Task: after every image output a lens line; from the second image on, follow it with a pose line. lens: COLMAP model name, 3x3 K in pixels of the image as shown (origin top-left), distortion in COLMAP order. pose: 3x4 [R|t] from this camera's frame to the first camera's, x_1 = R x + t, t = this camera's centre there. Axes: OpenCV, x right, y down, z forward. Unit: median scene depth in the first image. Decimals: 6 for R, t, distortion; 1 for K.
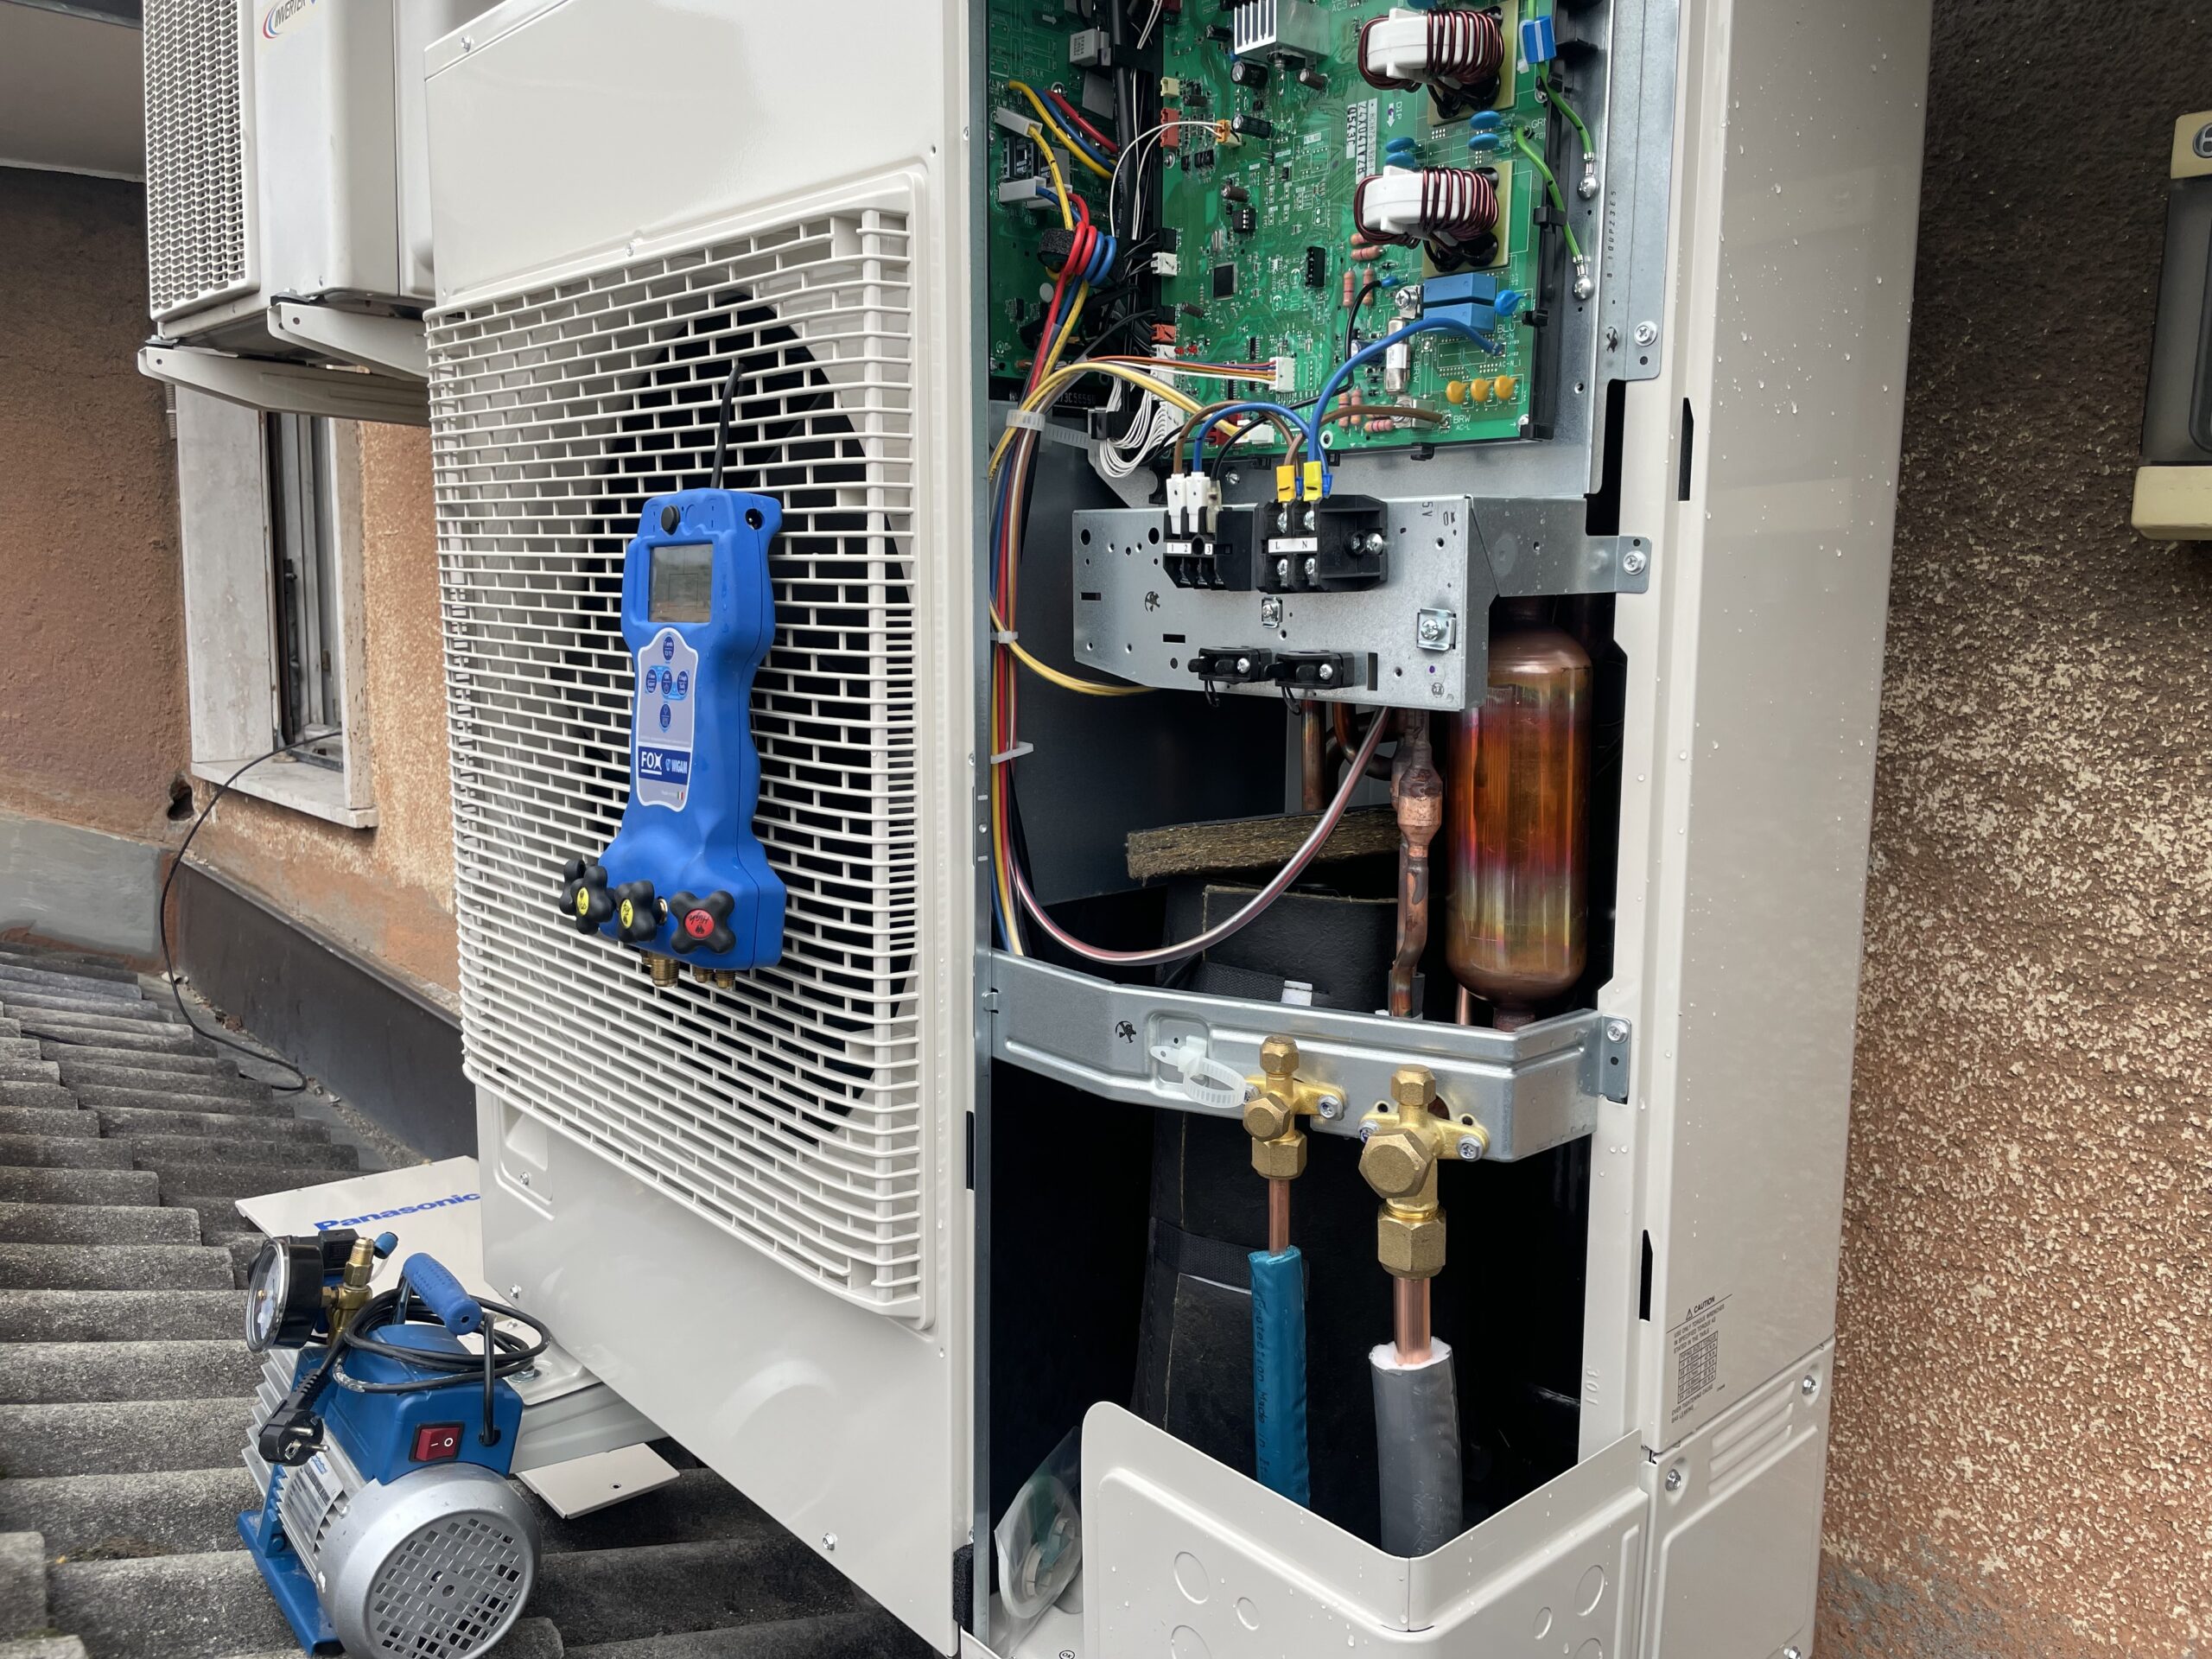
lens RADIAL K [[1681.1, 0, 1101.1], [0, 1681.1, 824.6], [0, 0, 1]] dist [0.072075, -0.099758]
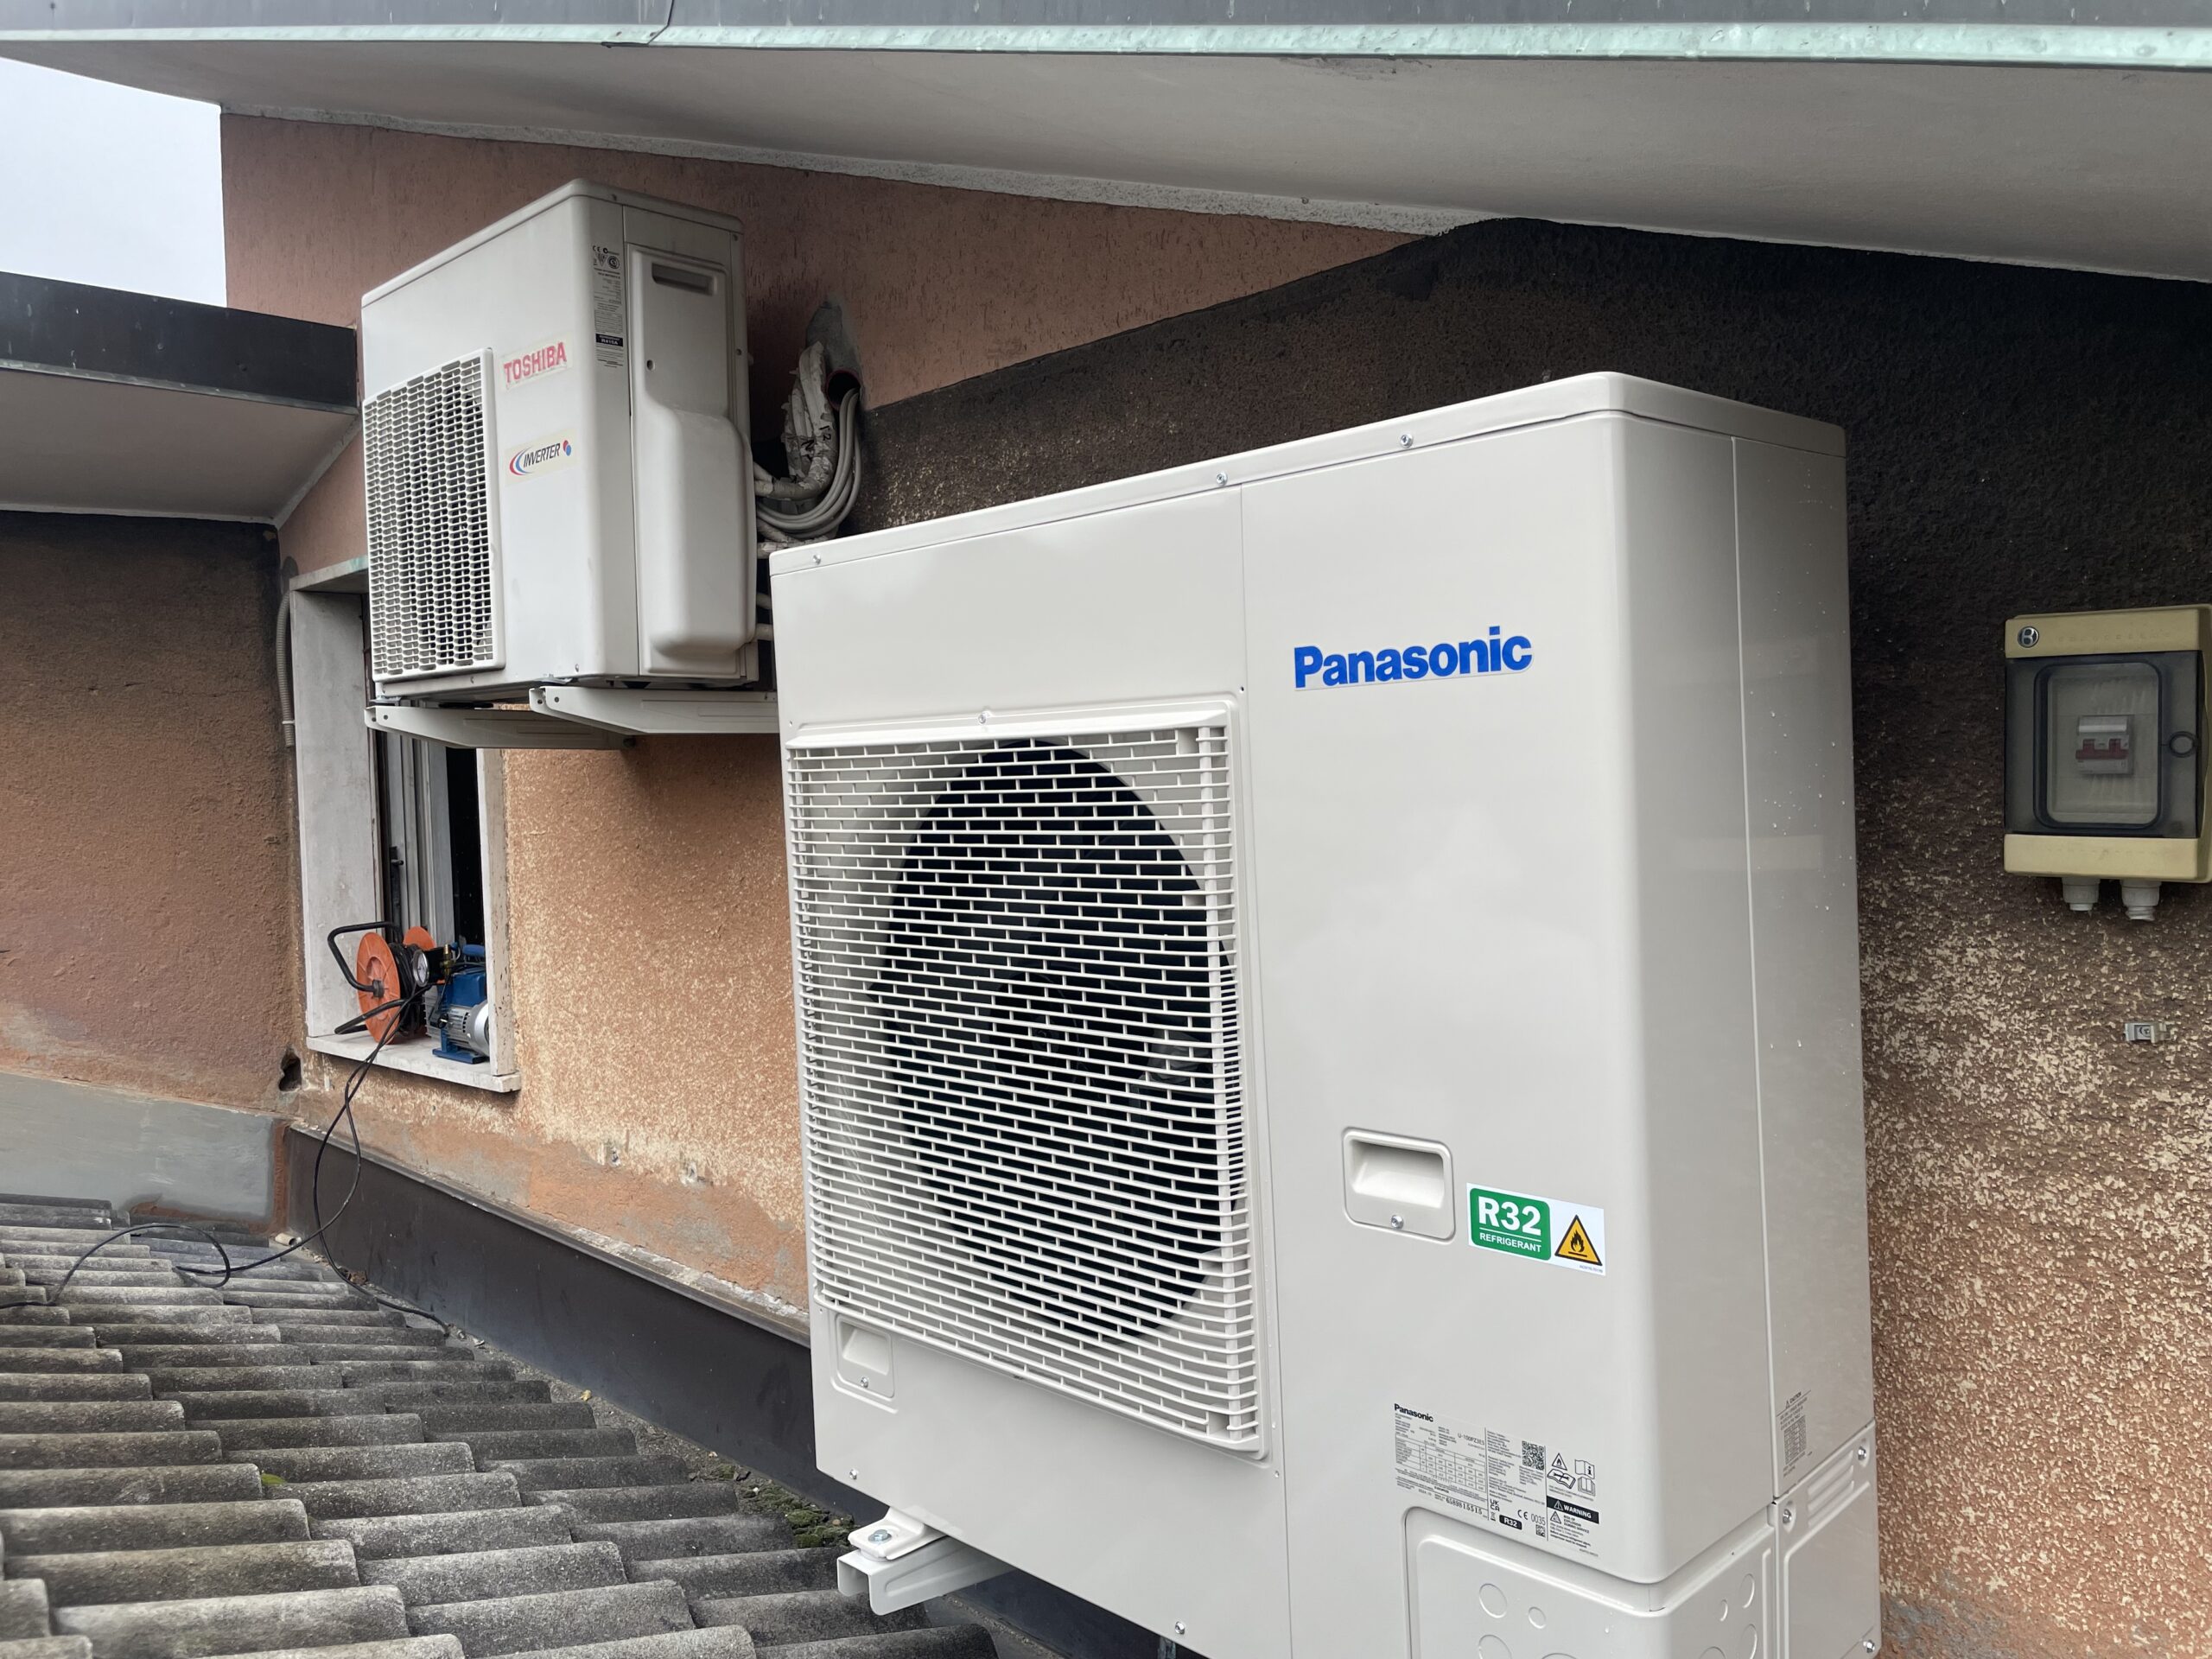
lens RADIAL K [[1681.1, 0, 1105.5], [0, 1681.1, 831.9], [0, 0, 1]] dist [0.072075, -0.099758]
pose [[0.997338, -0.057222, 0.045189, -0.245089], [0.061670, 0.992653, -0.104103, -0.083454], [-0.038900, 0.106613, 0.993539, -0.447354]]
